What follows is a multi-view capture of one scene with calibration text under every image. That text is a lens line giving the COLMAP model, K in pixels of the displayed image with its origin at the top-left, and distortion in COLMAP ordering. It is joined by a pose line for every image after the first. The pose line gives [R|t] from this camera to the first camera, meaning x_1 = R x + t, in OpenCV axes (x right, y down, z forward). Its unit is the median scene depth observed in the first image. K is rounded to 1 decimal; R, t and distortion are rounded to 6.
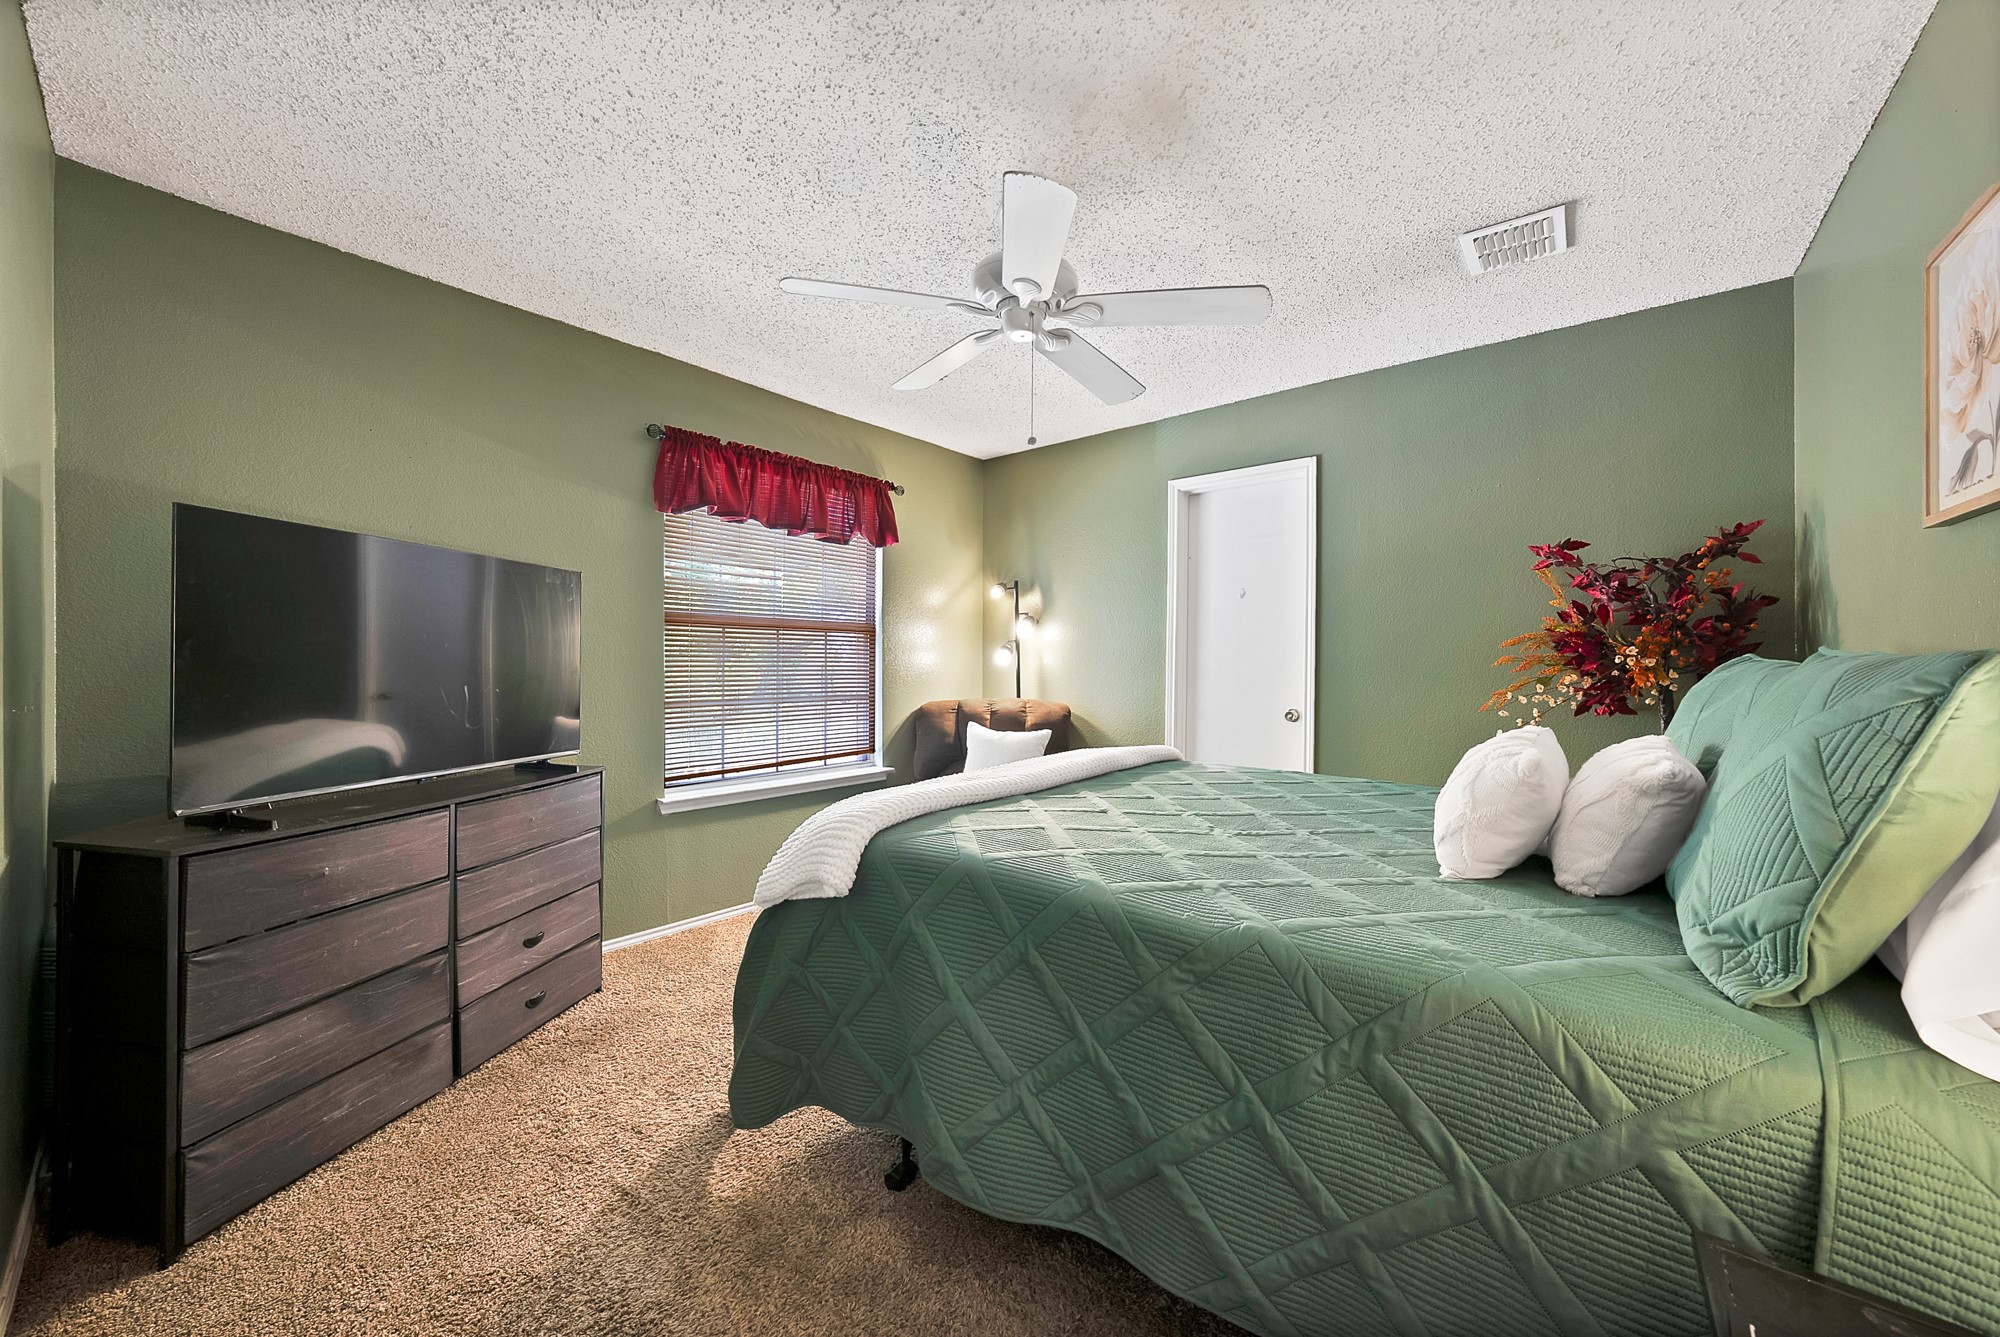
lens RADIAL K [[711.0, 0, 990.0], [0, 711.0, 665.6], [0, 0, 1]] dist [-0.016572, 0.000068]
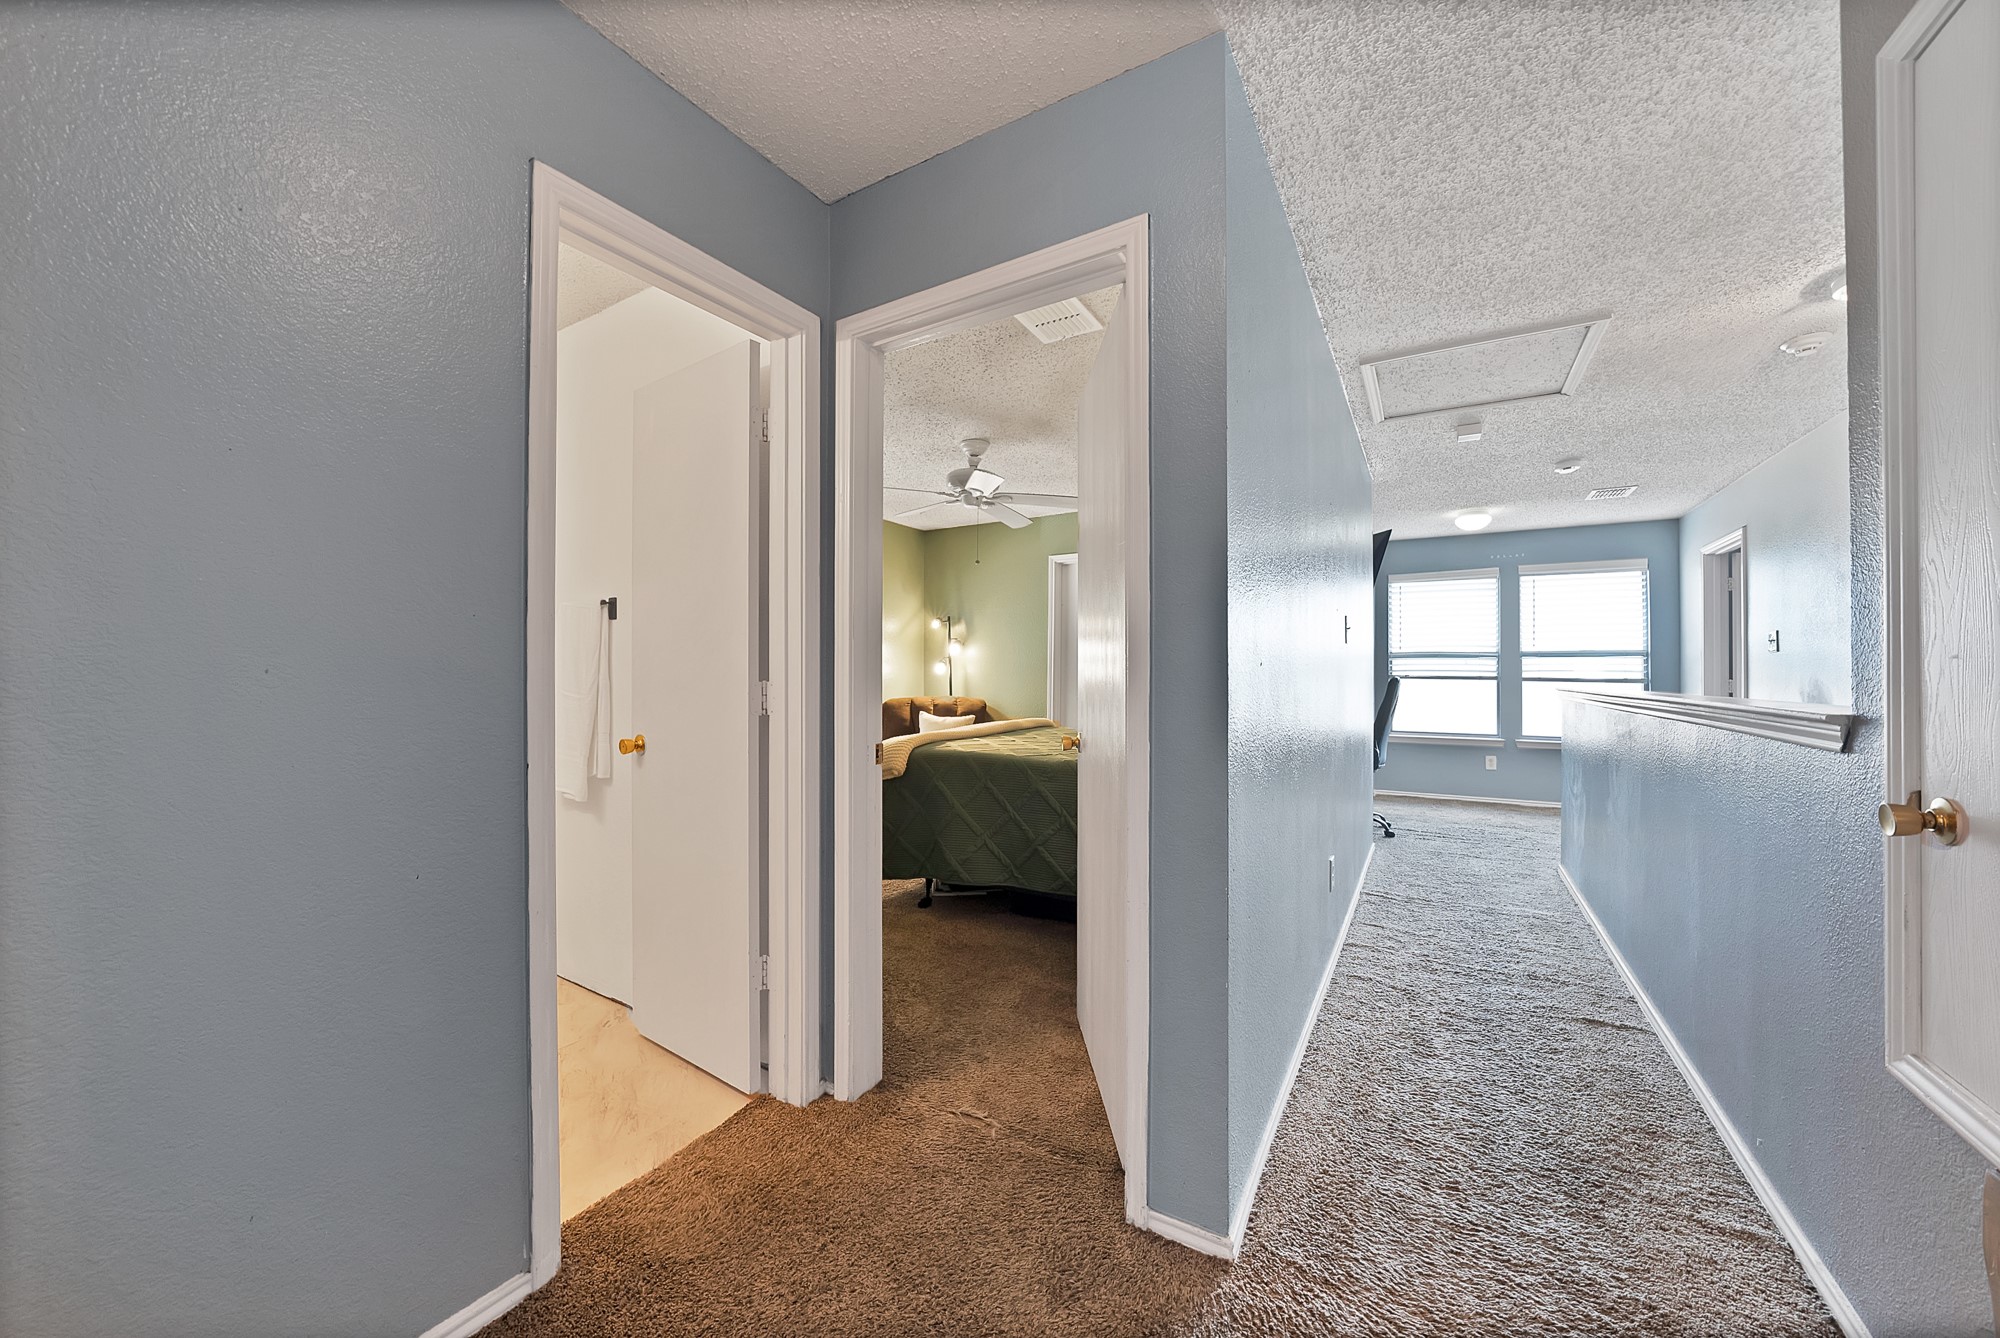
lens RADIAL K [[711.0, 0, 990.0], [0, 711.0, 666.1], [0, 0, 1]] dist [-0.016572, 0.000068]
pose [[0.989340, -0.001233, 0.145619, -0.100053], [0.003034, 0.999922, -0.012142, 0.002524], [-0.145593, 0.012455, 0.989266, -0.501886]]
